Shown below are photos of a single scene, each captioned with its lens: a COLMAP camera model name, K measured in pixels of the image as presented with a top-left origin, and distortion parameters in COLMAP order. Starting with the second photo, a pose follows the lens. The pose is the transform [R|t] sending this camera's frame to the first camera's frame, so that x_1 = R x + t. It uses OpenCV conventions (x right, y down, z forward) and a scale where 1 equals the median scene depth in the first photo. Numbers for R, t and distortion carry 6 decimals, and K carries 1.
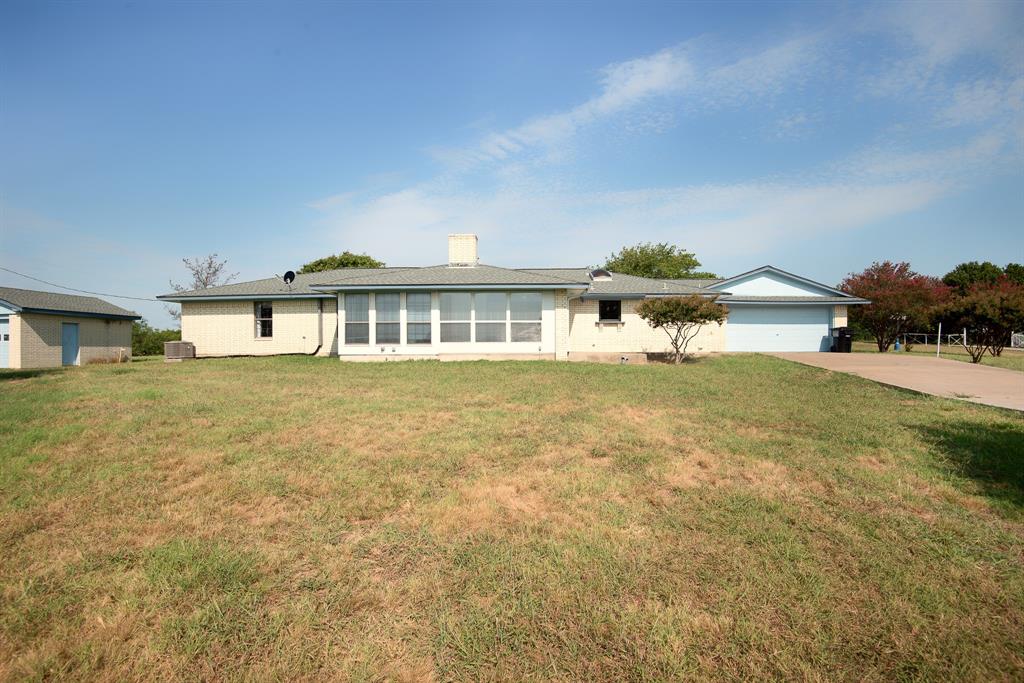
lens RADIAL K [[468.7, 0, 512.0], [0, 468.7, 345.0], [0, 0, 1]] dist [0.001781, 0.000073]
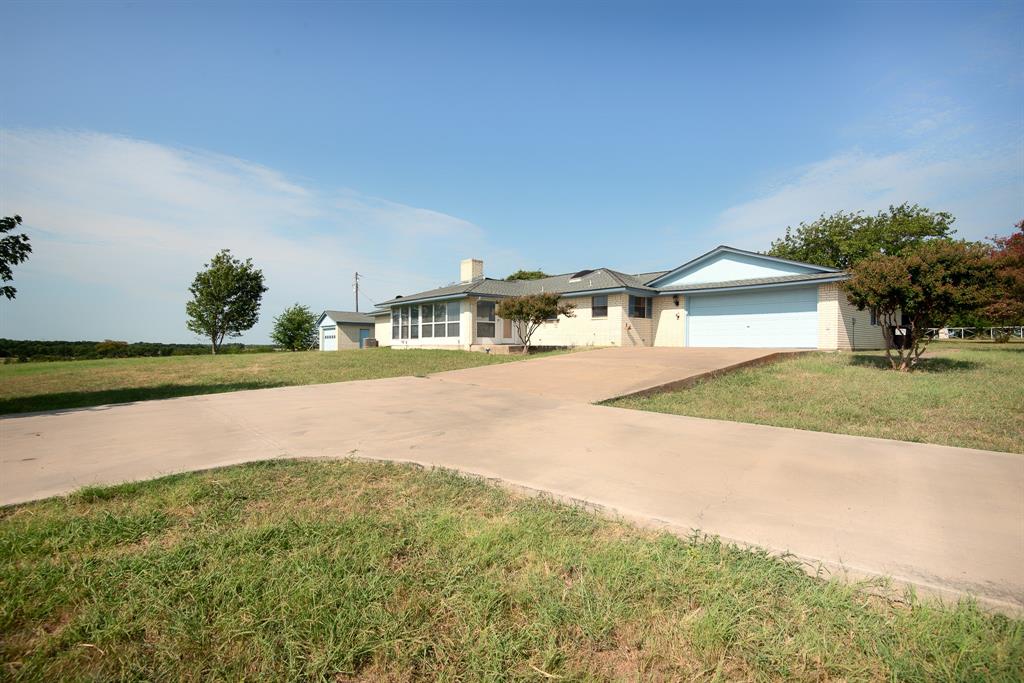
lens RADIAL K [[468.7, 0, 511.8], [0, 468.7, 341.4], [0, 0, 1]] dist [0.001781, 0.000073]
pose [[0.676090, 0.000705, -0.736819, 1.180348], [-0.001008, 0.999999, 0.000032, 0.006971], [0.736819, 0.000721, 0.676090, 0.177096]]
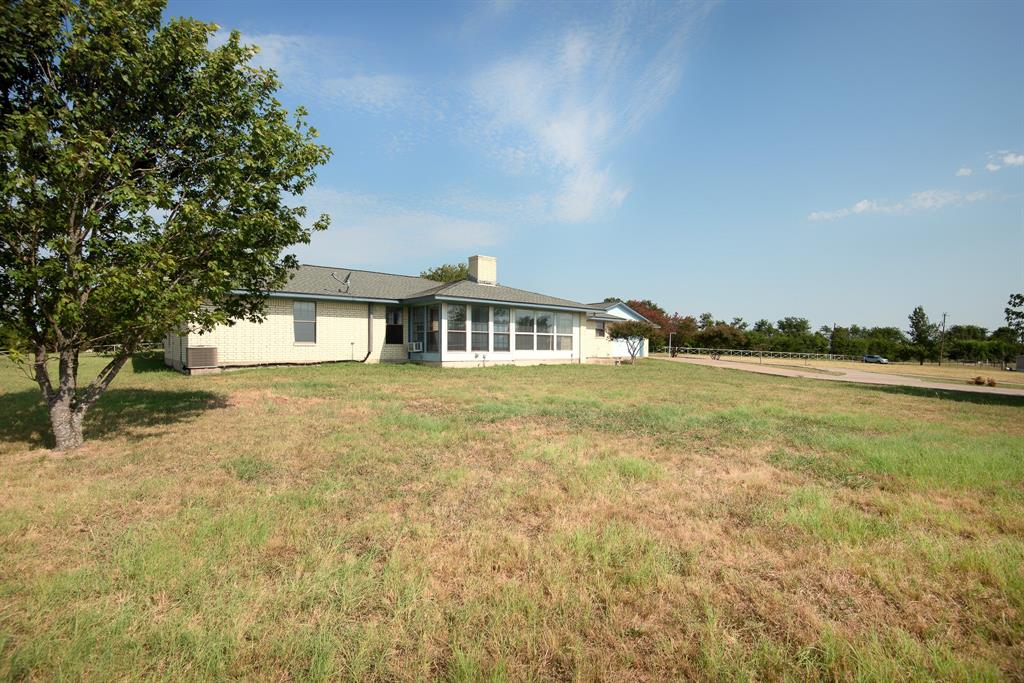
lens RADIAL K [[468.7, 0, 514.4], [0, 468.7, 344.3], [0, 0, 1]] dist [0.001781, 0.000073]
pose [[0.754279, 0.014060, 0.656403, -0.944941], [-0.007302, 0.999888, -0.013027, -0.005021], [-0.656513, 0.005033, 0.754298, 0.092409]]
